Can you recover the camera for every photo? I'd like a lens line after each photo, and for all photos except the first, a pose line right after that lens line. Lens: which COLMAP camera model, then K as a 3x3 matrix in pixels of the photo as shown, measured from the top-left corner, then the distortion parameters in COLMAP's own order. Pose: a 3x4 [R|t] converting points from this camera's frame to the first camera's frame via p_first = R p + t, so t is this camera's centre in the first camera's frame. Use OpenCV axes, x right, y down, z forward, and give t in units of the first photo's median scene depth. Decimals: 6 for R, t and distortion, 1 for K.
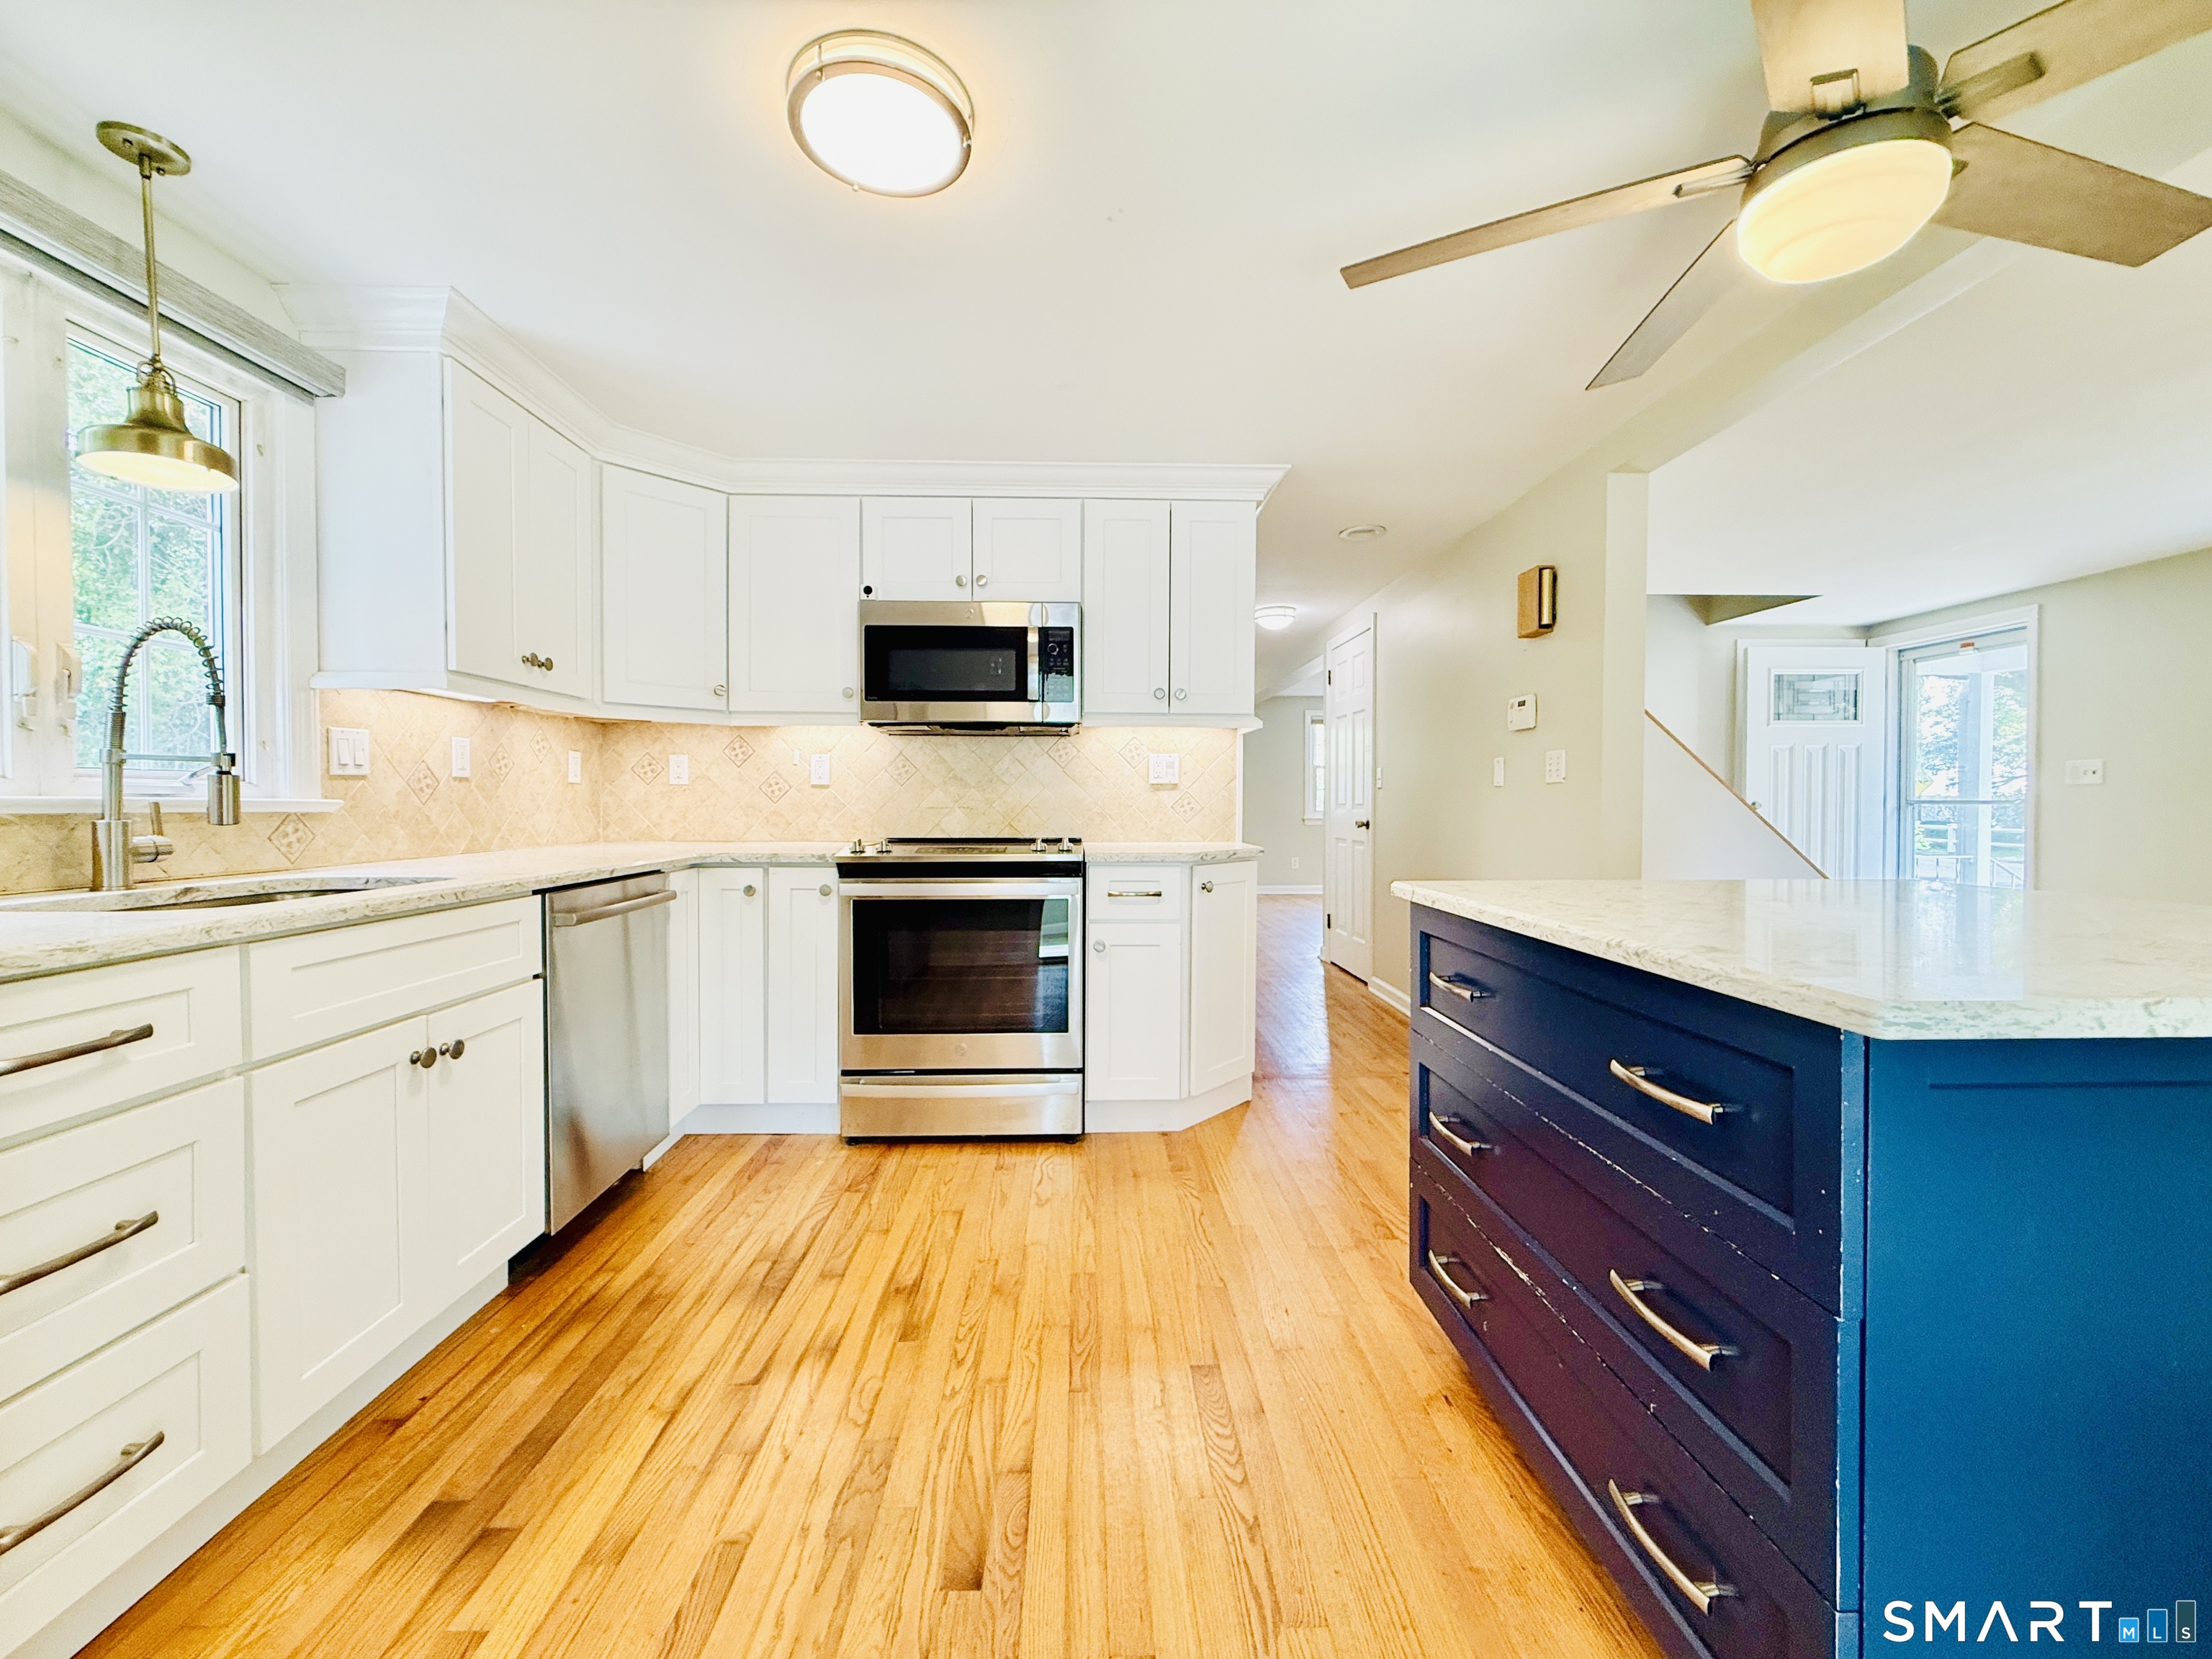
lens RADIAL K [[886.2, 0, 1102.2], [0, 886.2, 816.6], [0, 0, 1]] dist [0.001404, 0.000378]
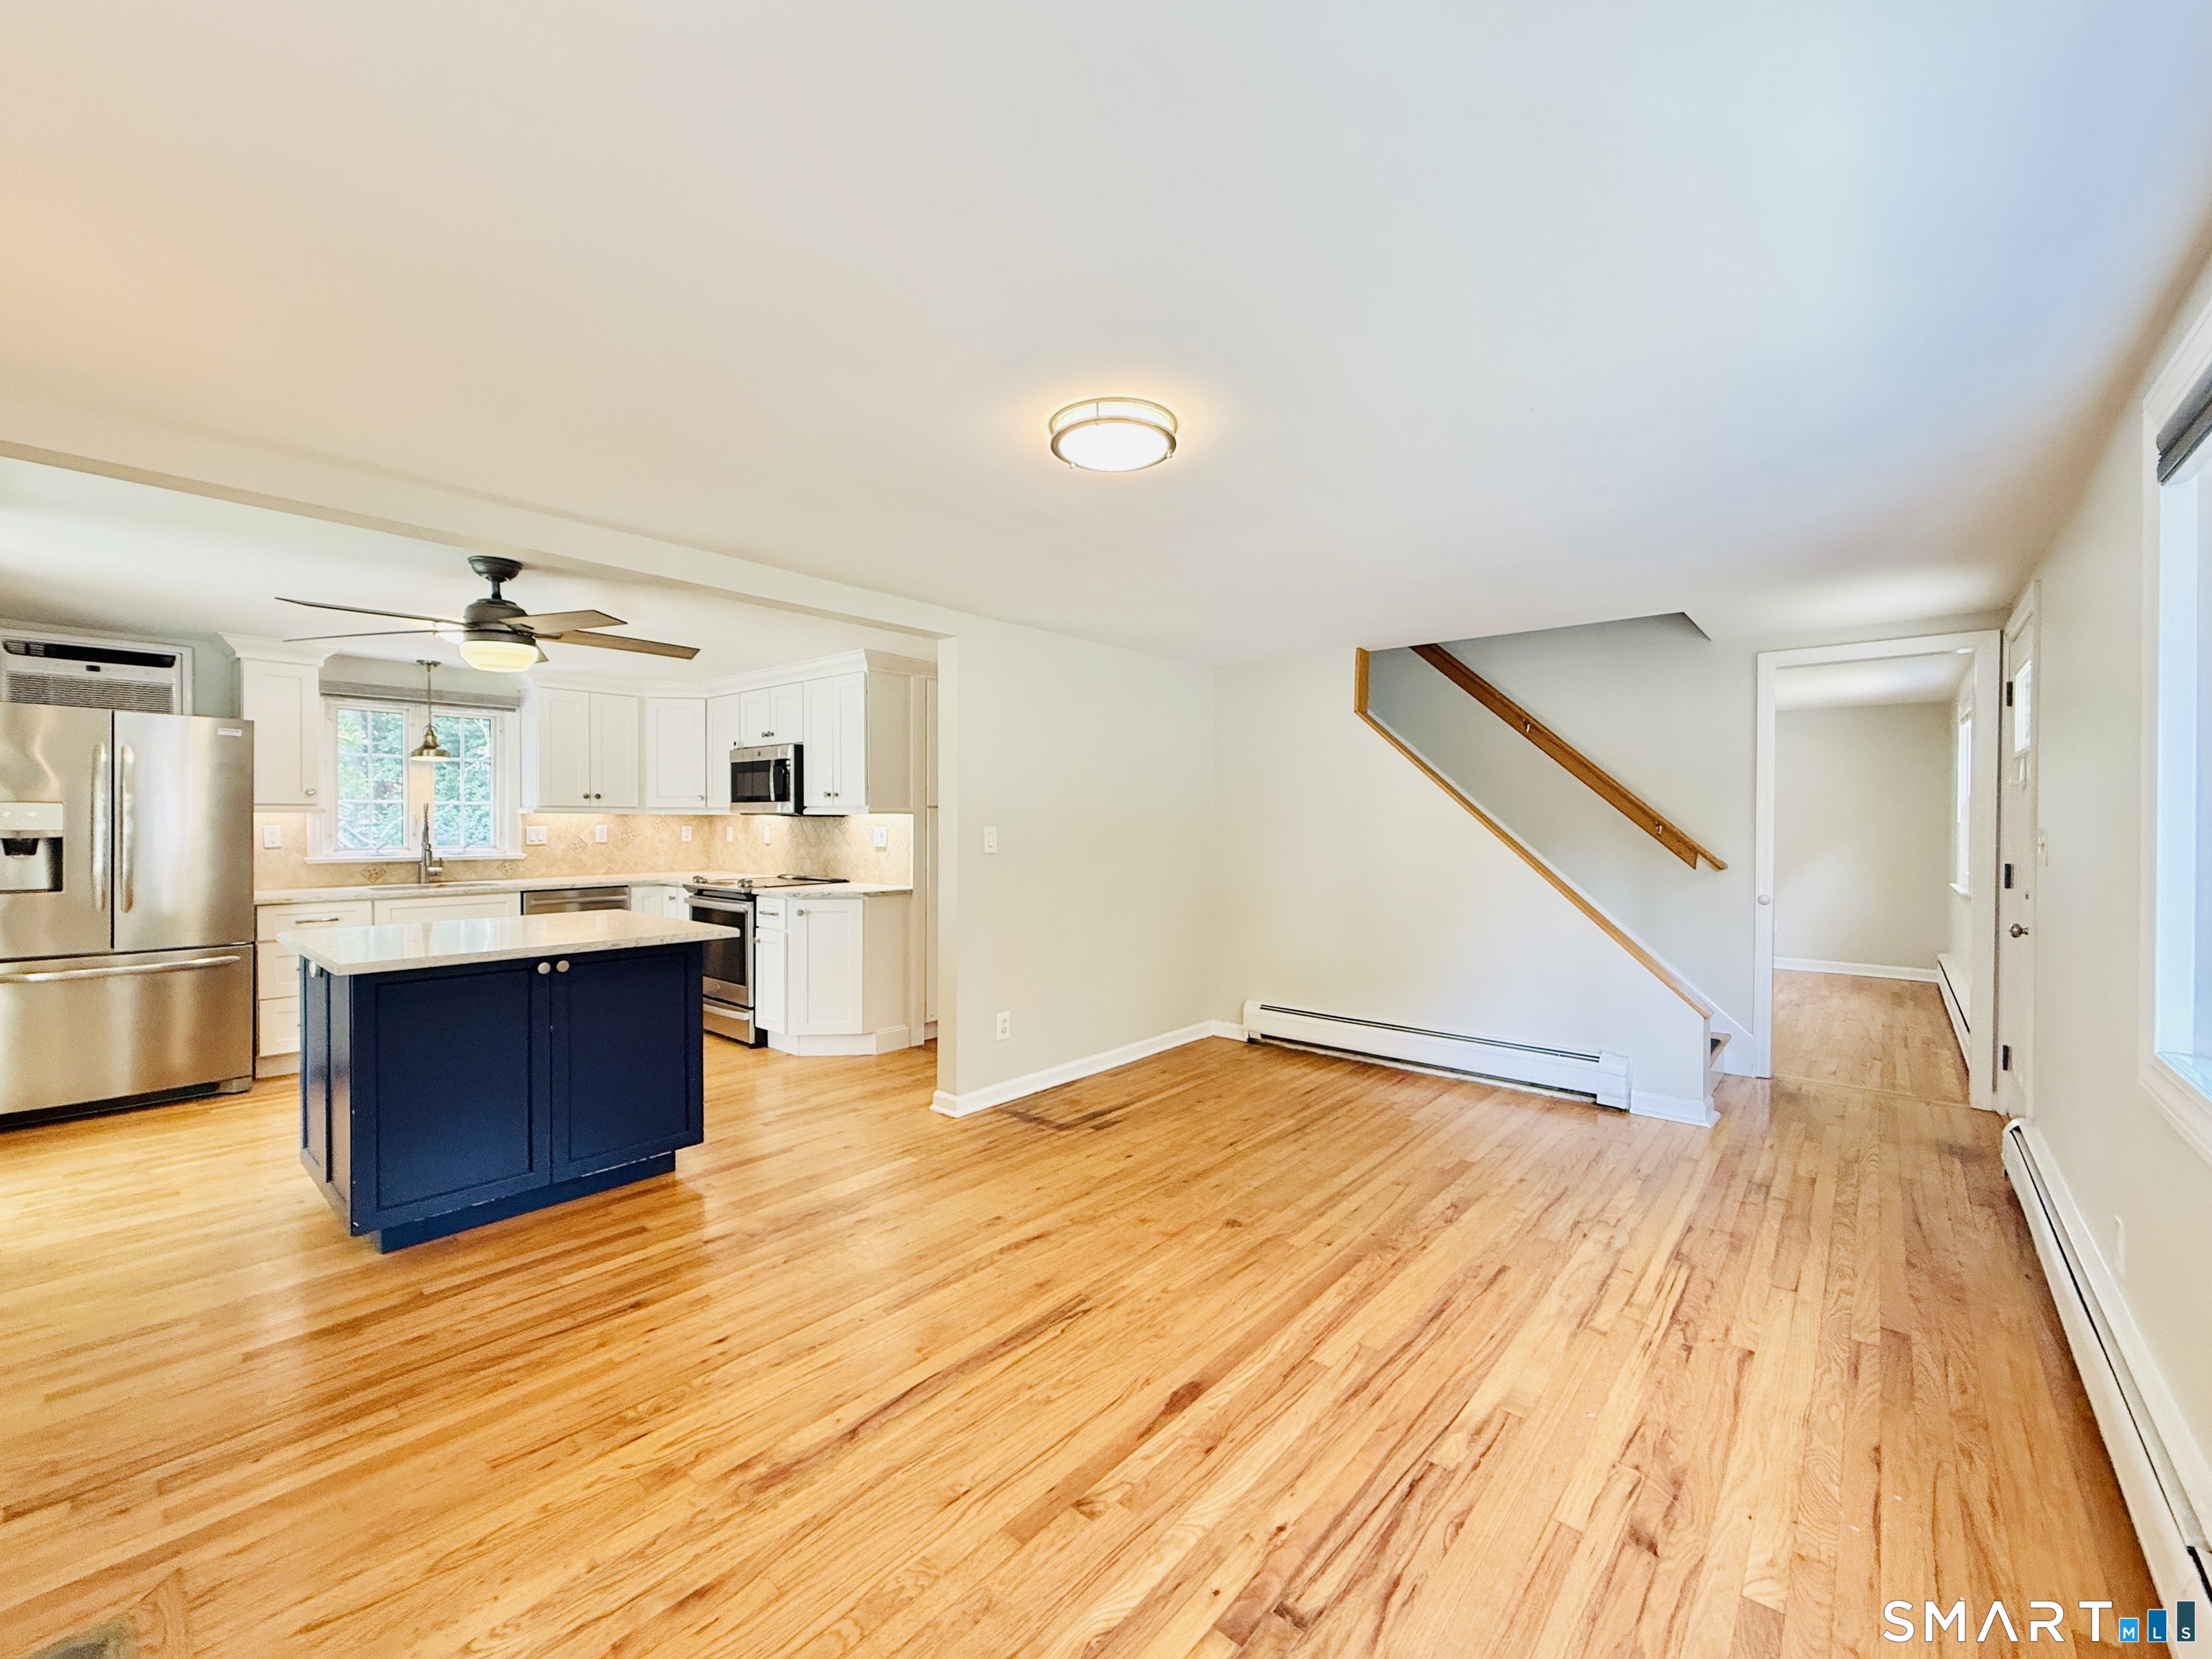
lens RADIAL K [[895.1, 0, 1106.0], [0, 895.1, 829.5], [0, 0, 1]] dist [-0.002432, 0.000208]
pose [[0.742495, 0.009118, -0.669790, 2.037504], [-0.013478, 0.999908, -0.001330, -0.101919], [0.669716, 0.010015, 0.742550, 0.143738]]
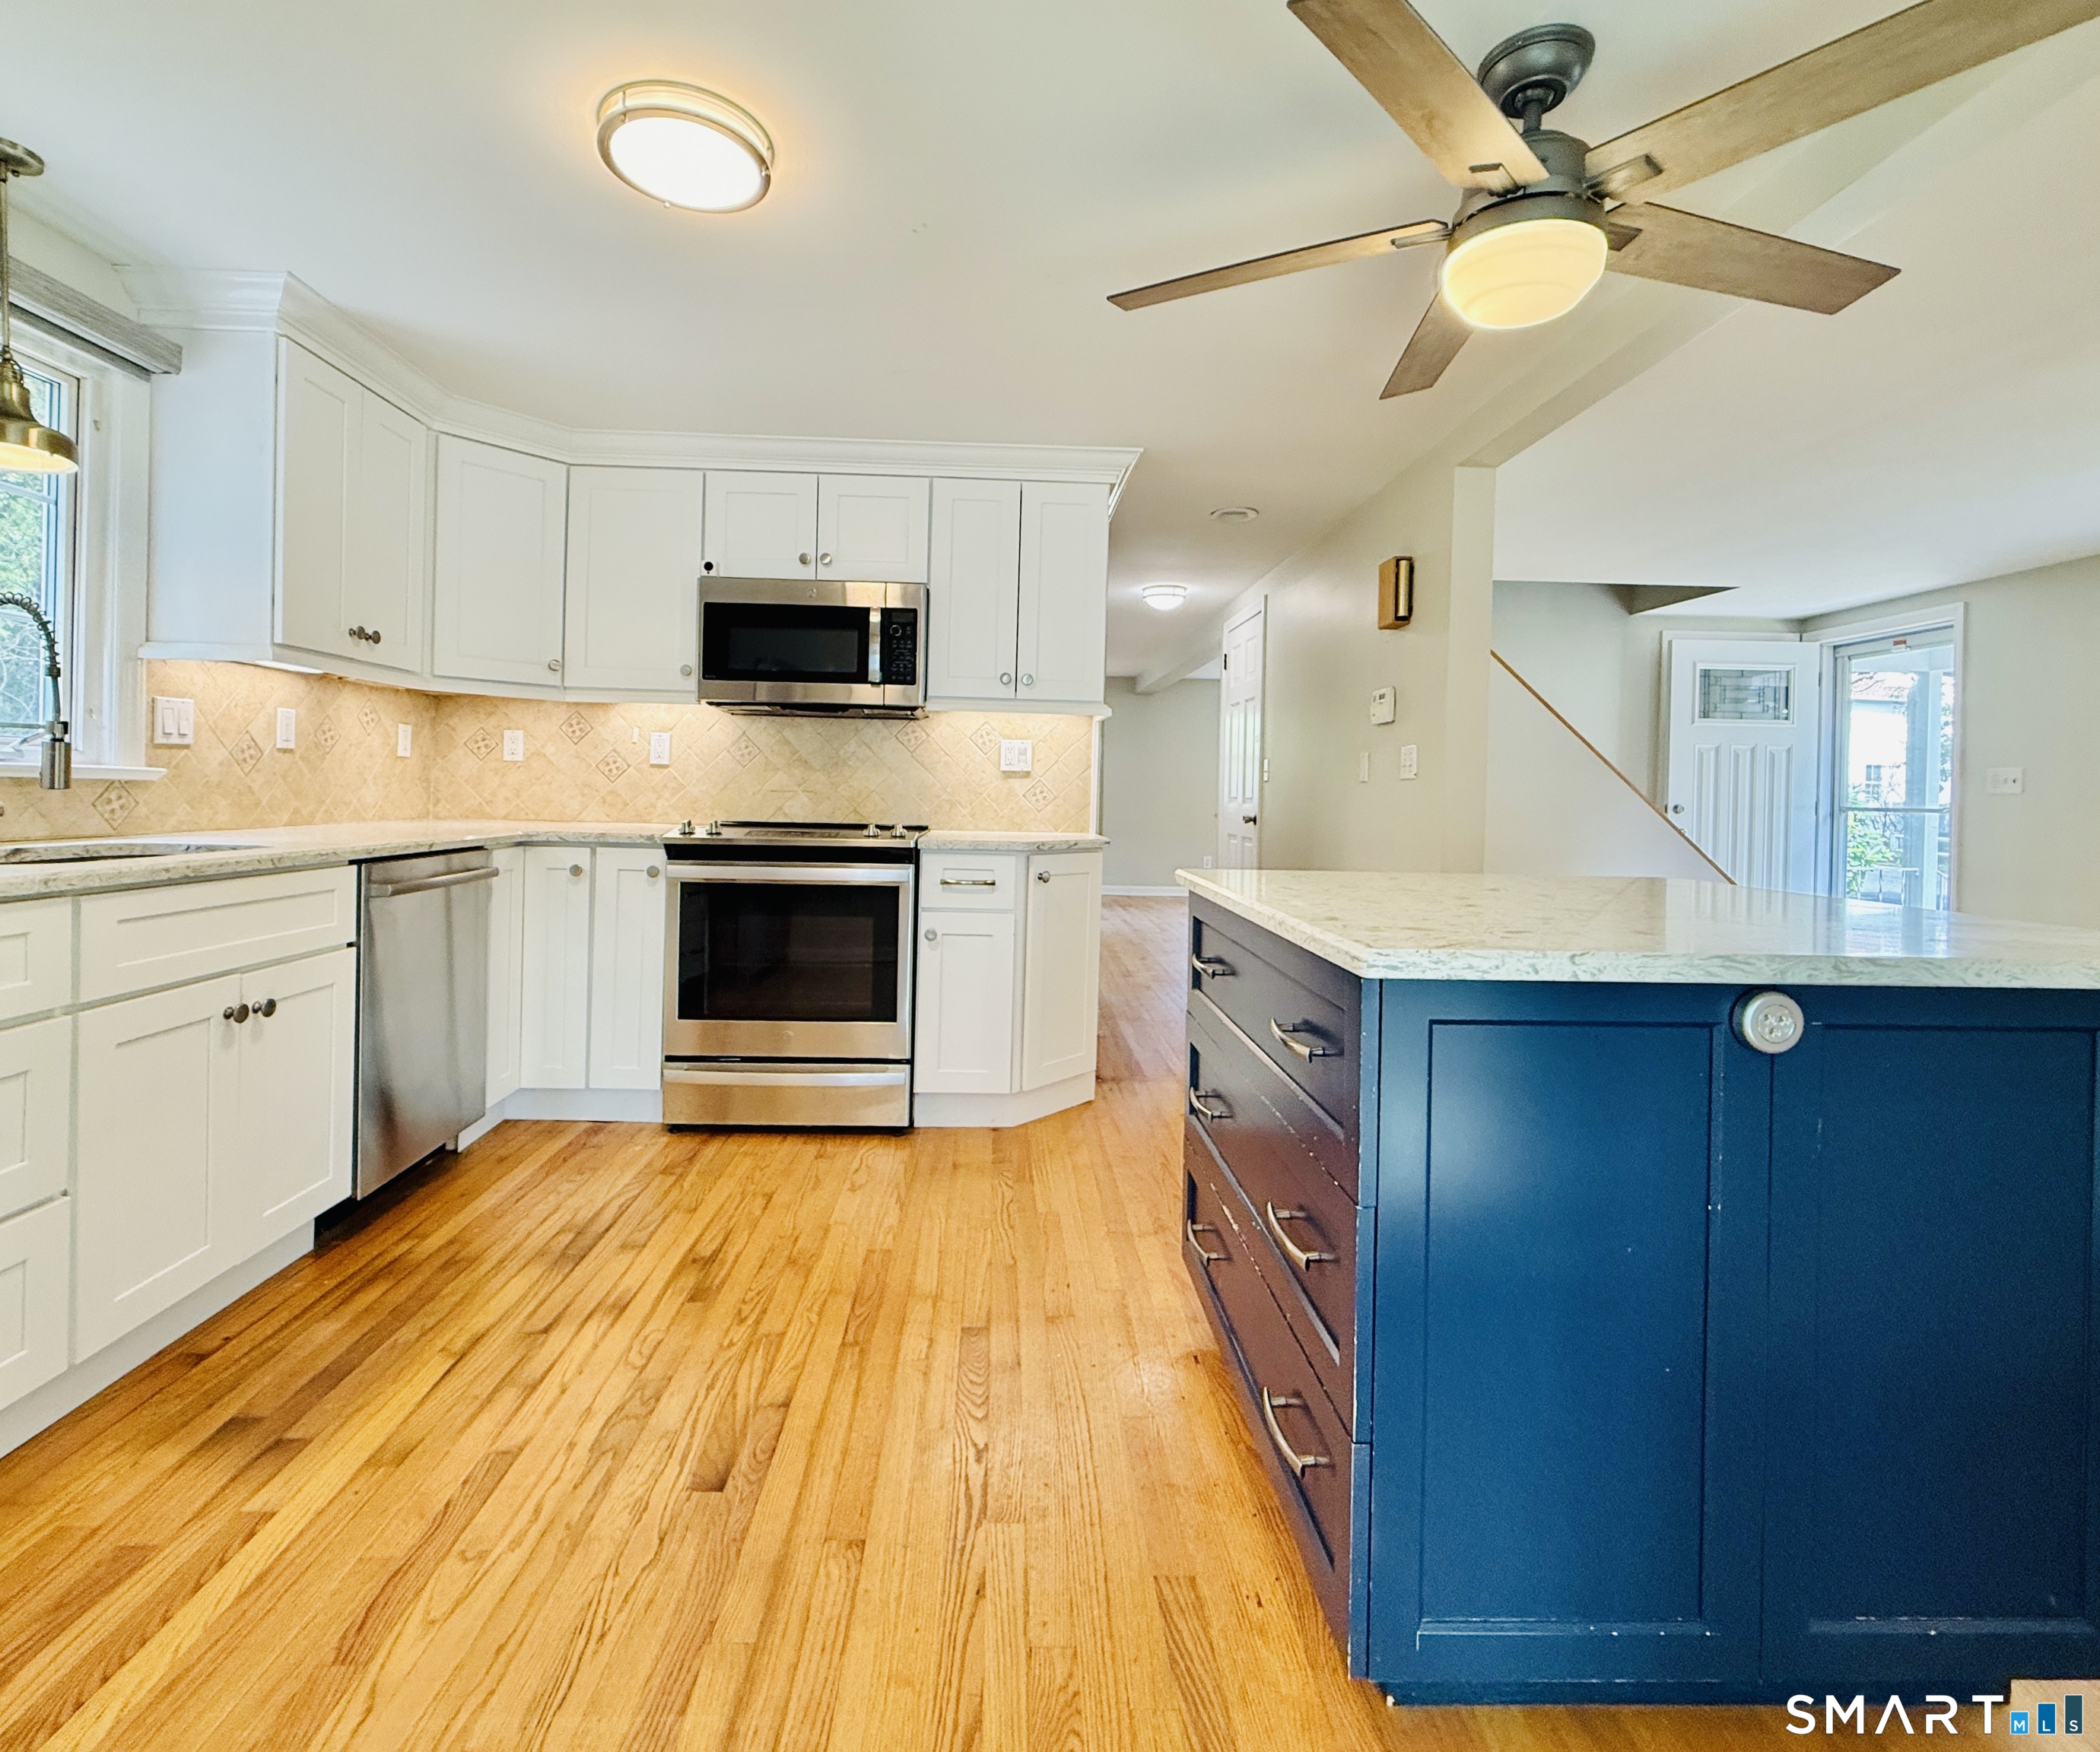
lens RADIAL K [[1006.5, 0, 1021.4], [0, 1006.5, 797.6], [0, 0, 1]] dist [0.001794, 0.000681]
pose [[0.999758, 0.021977, -0.000741, 0.110756], [-0.021984, 0.999699, -0.010848, 0.004848], [0.000503, 0.010862, 0.999941, -0.136489]]
